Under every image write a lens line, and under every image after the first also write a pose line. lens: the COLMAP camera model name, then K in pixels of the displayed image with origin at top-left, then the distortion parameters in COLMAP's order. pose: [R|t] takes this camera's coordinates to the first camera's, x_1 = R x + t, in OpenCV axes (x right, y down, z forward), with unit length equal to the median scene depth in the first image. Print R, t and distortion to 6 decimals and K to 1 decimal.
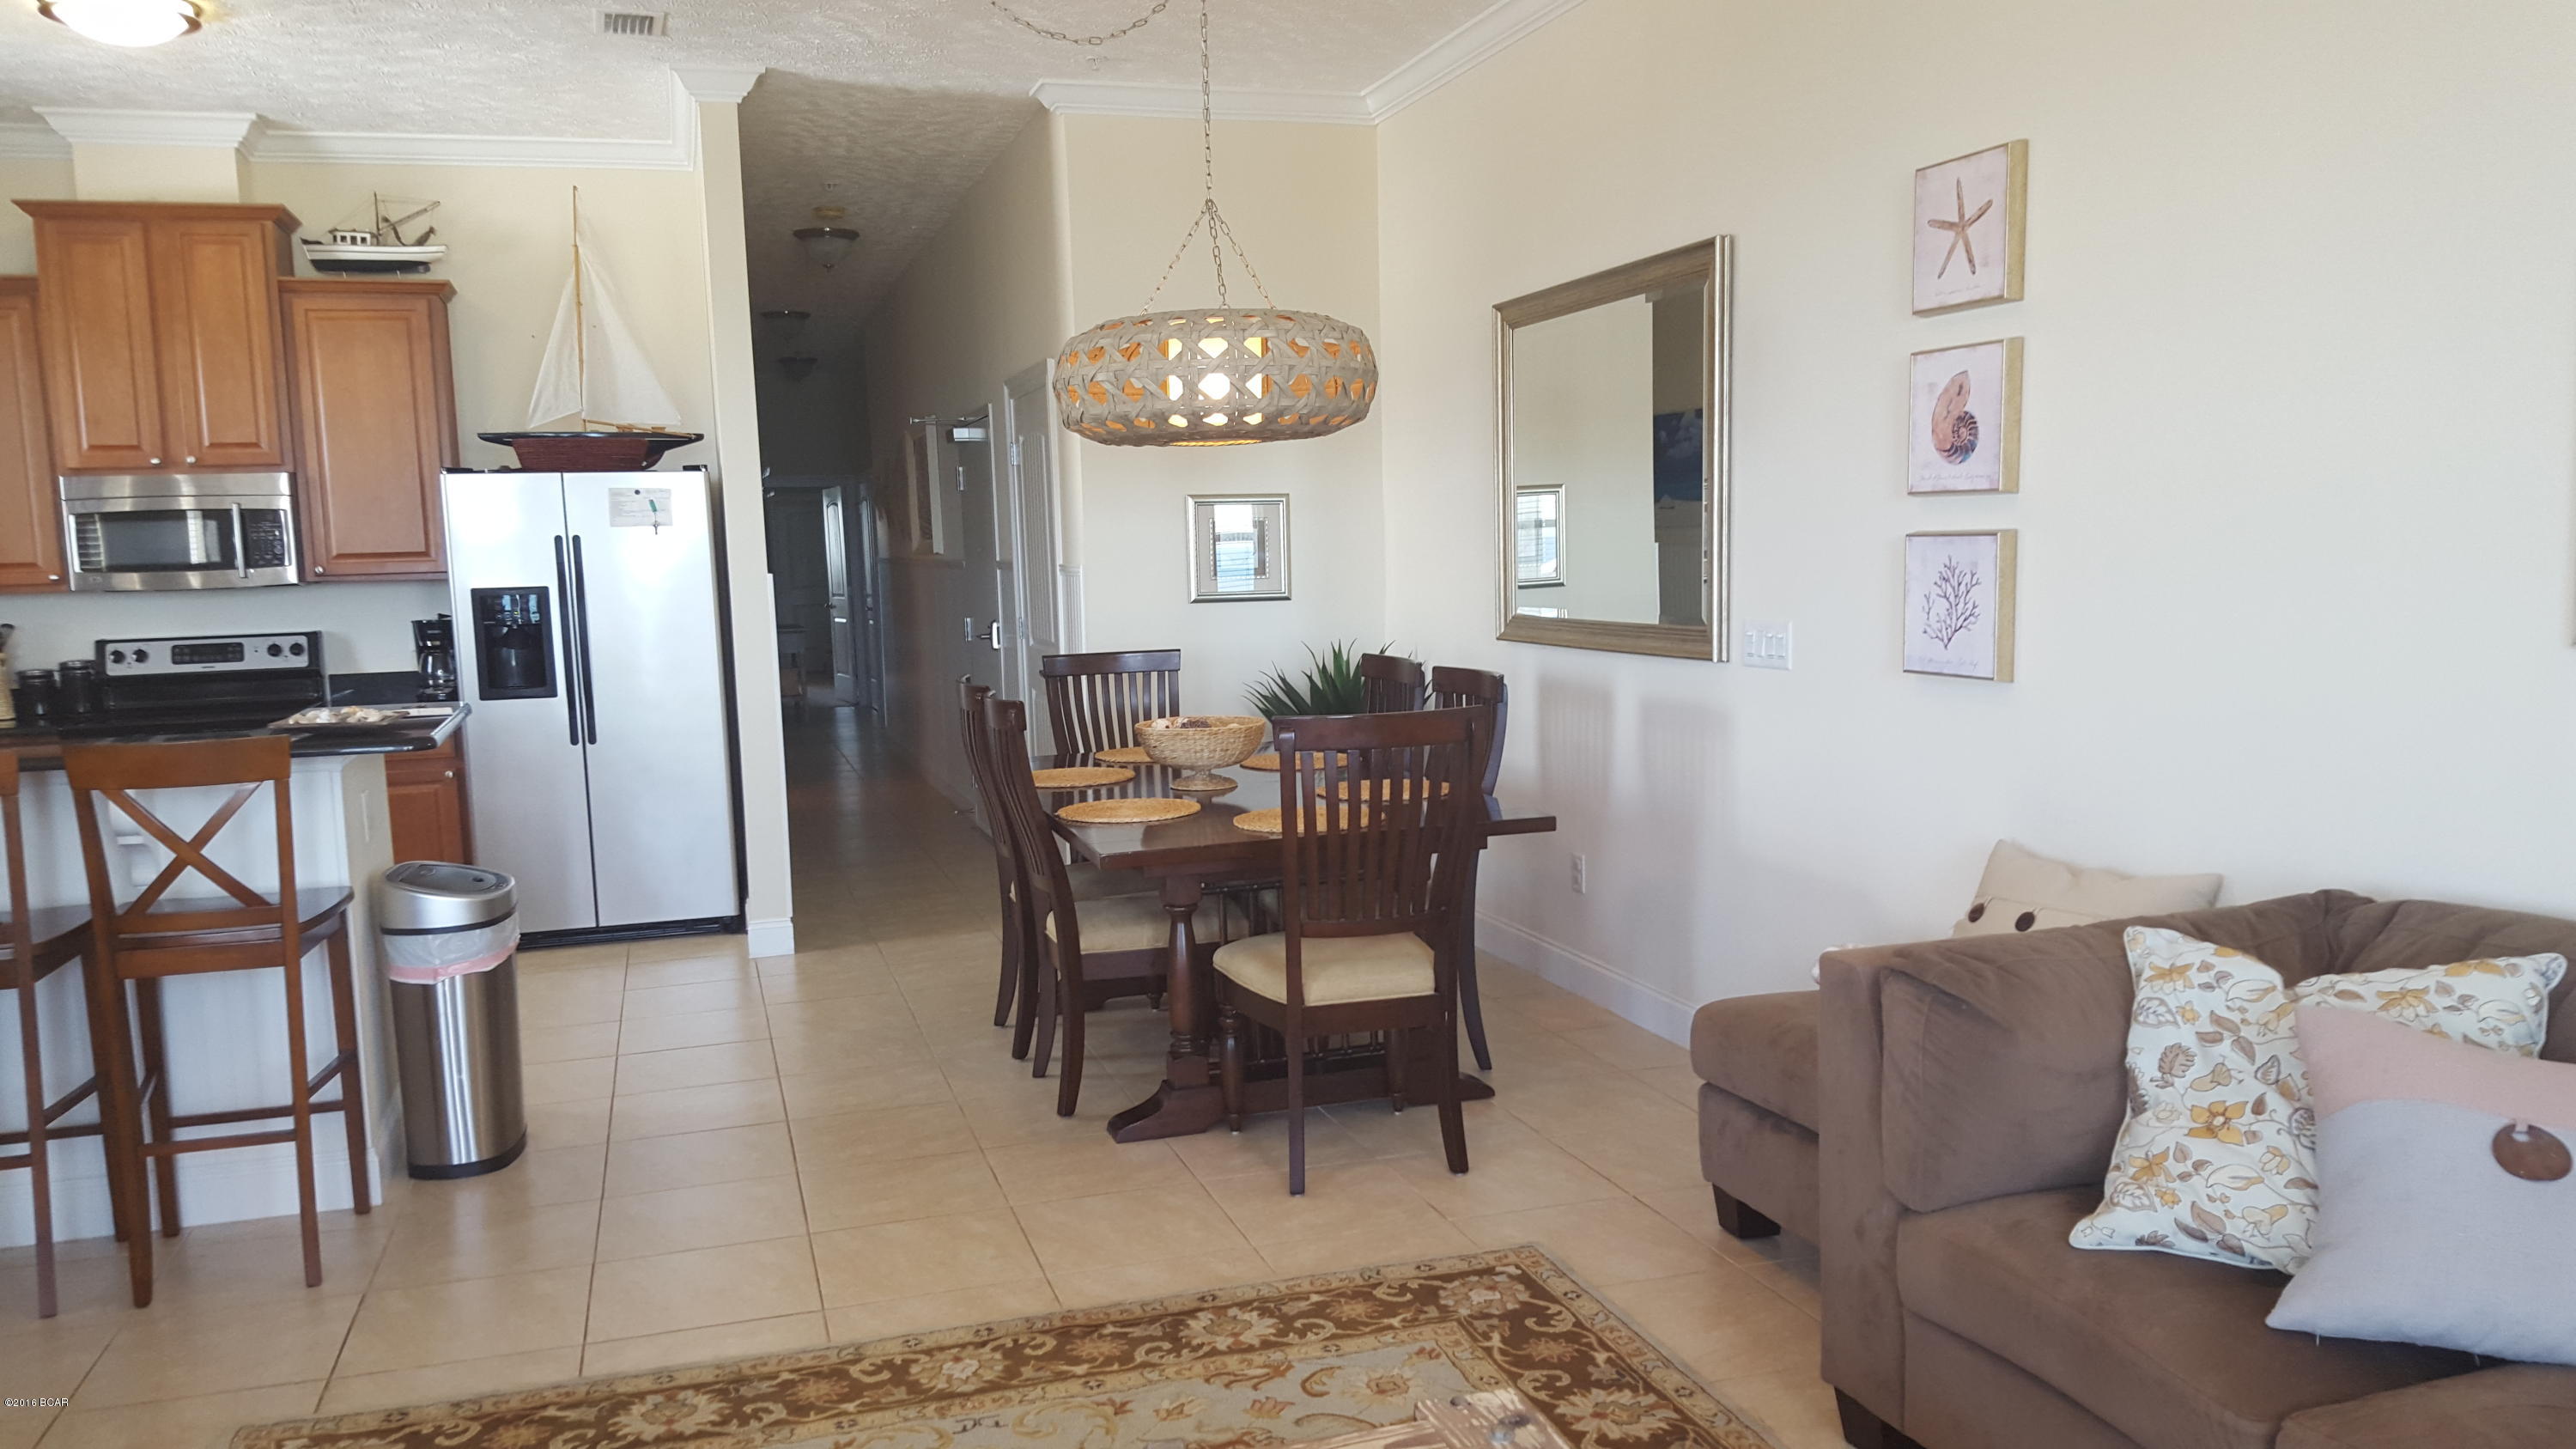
lens RADIAL K [[1890.6, 0, 1266.0], [0, 1890.6, 733.1], [0, 0, 1]] dist [0.102296, -0.163193]
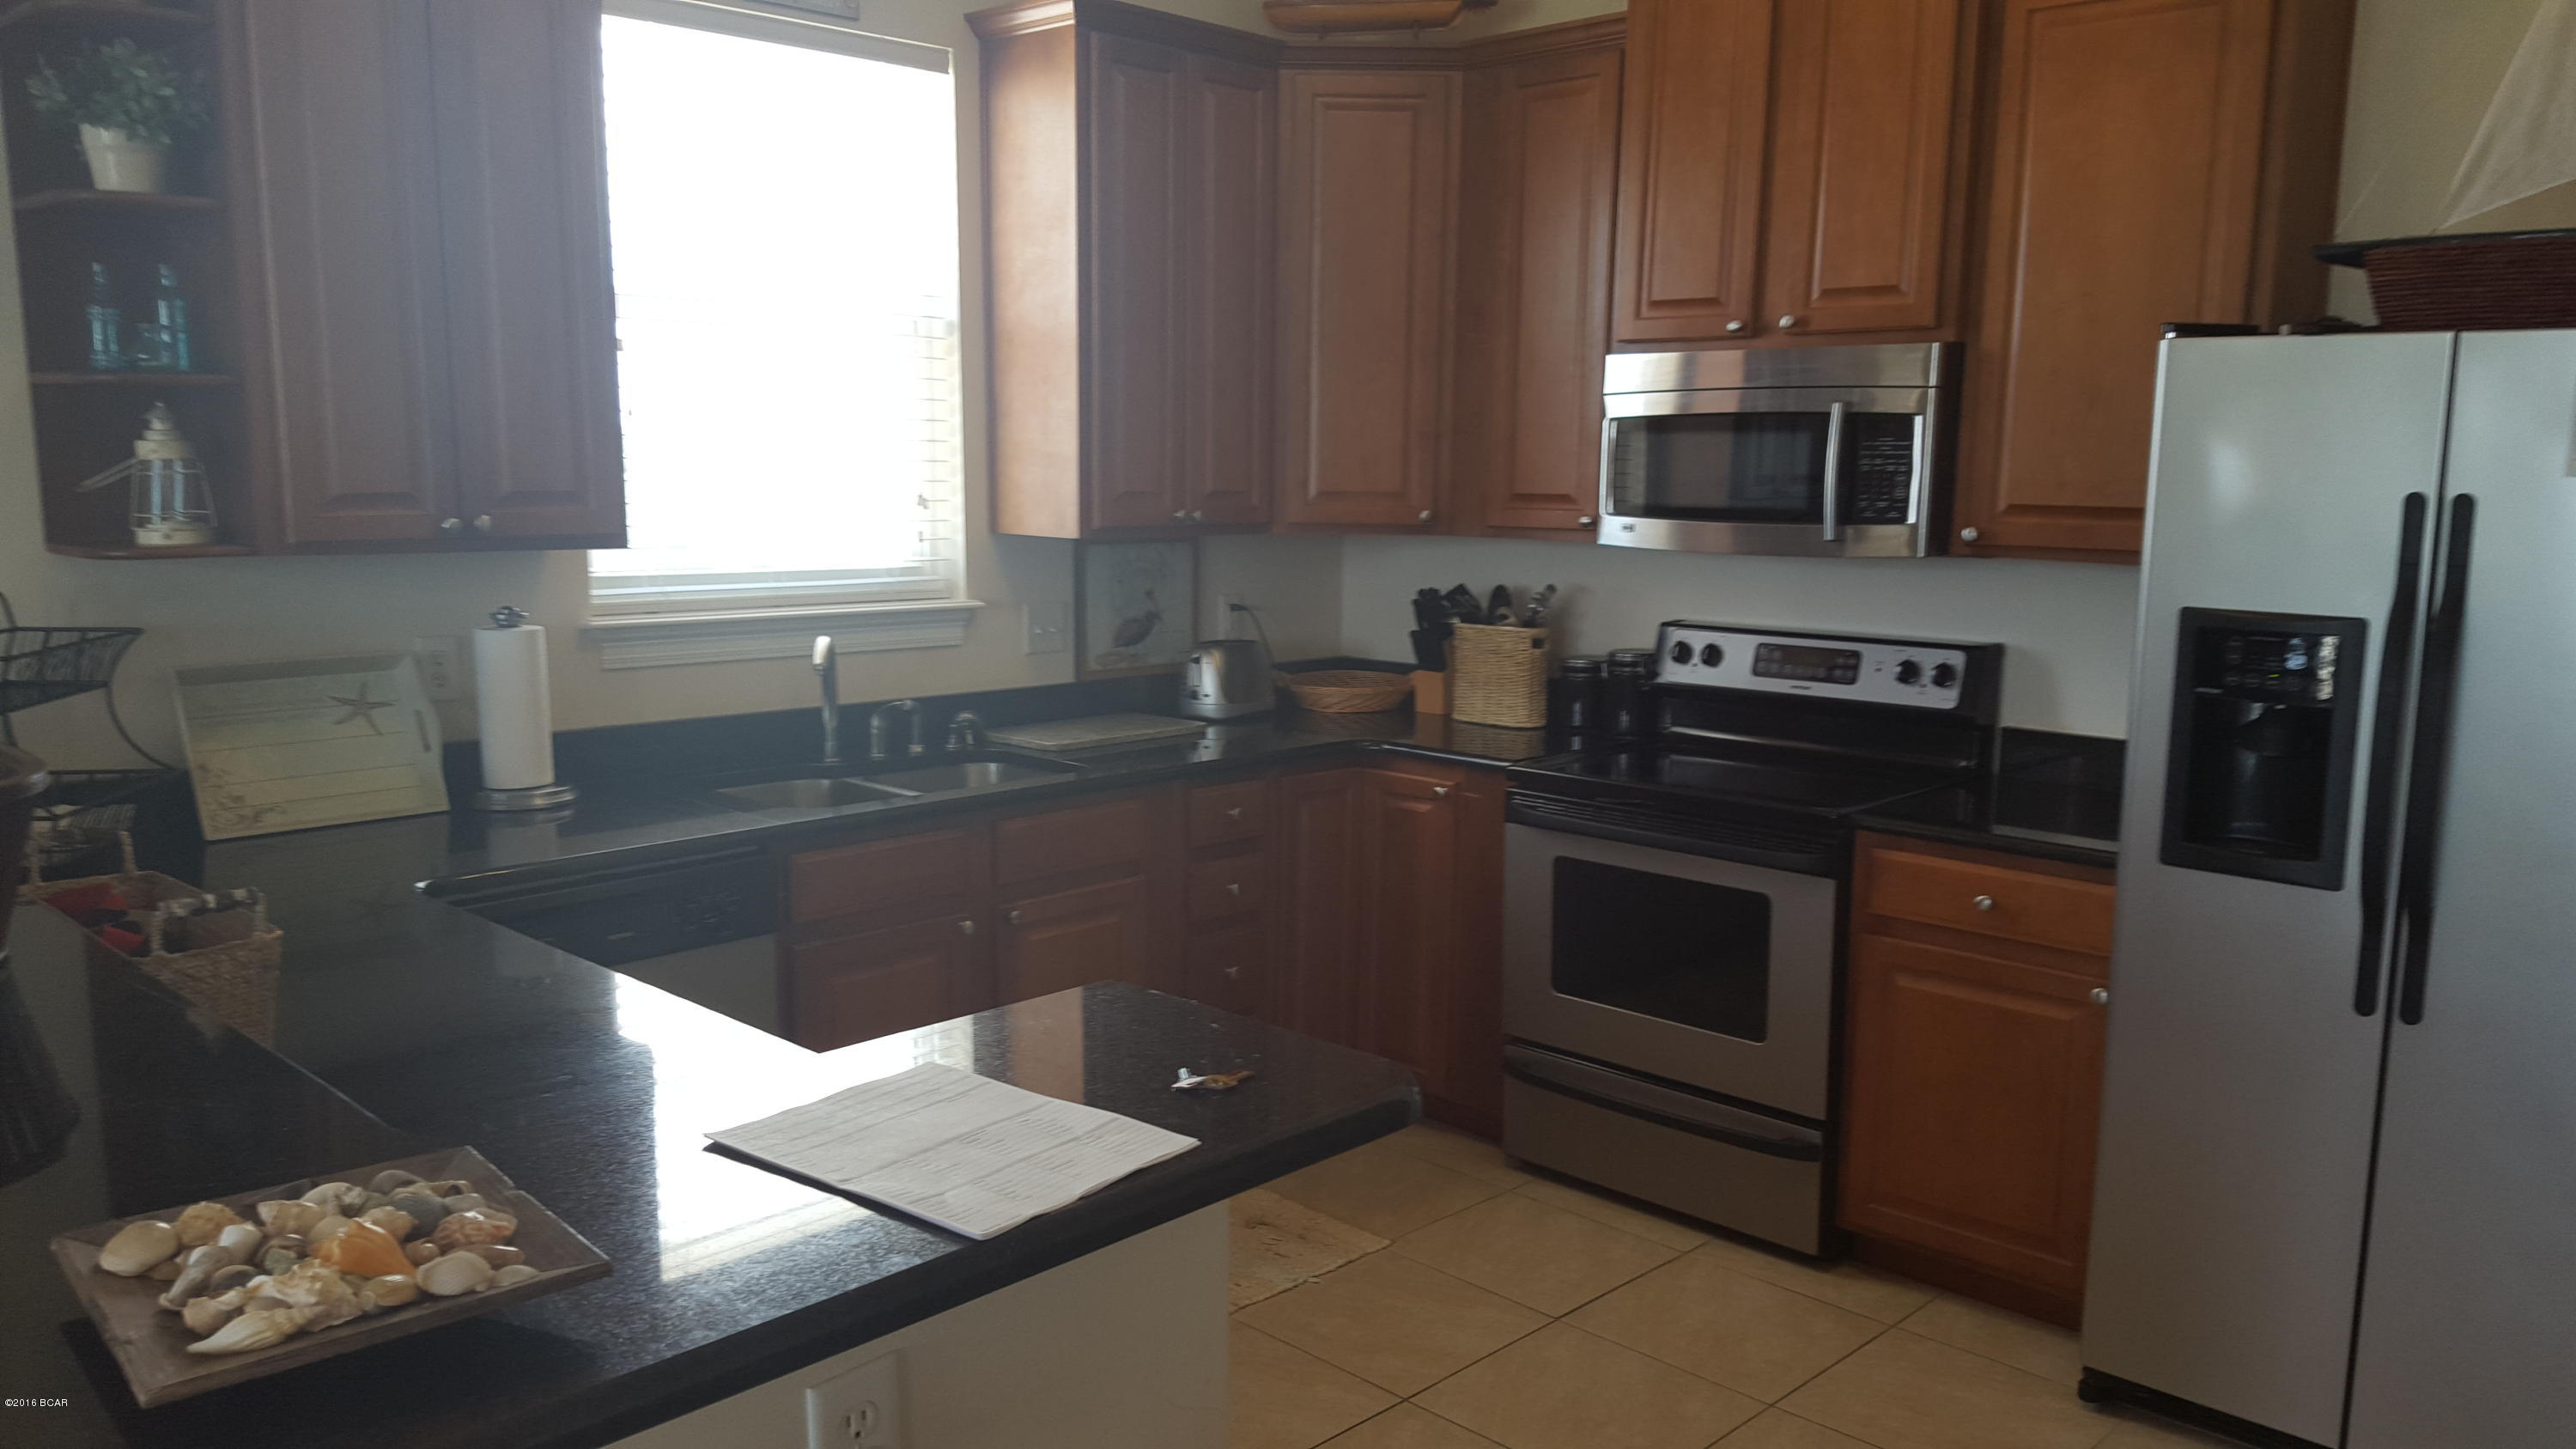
lens RADIAL K [[1890.6, 0, 1295.9], [0, 1890.6, 728.4], [0, 0, 1]] dist [0.102296, -0.163193]
pose [[0.459345, 0.165470, -0.872710, -0.118798], [-0.115753, 0.985268, 0.125886, -0.075482], [0.880684, 0.043194, 0.471731, 0.588685]]
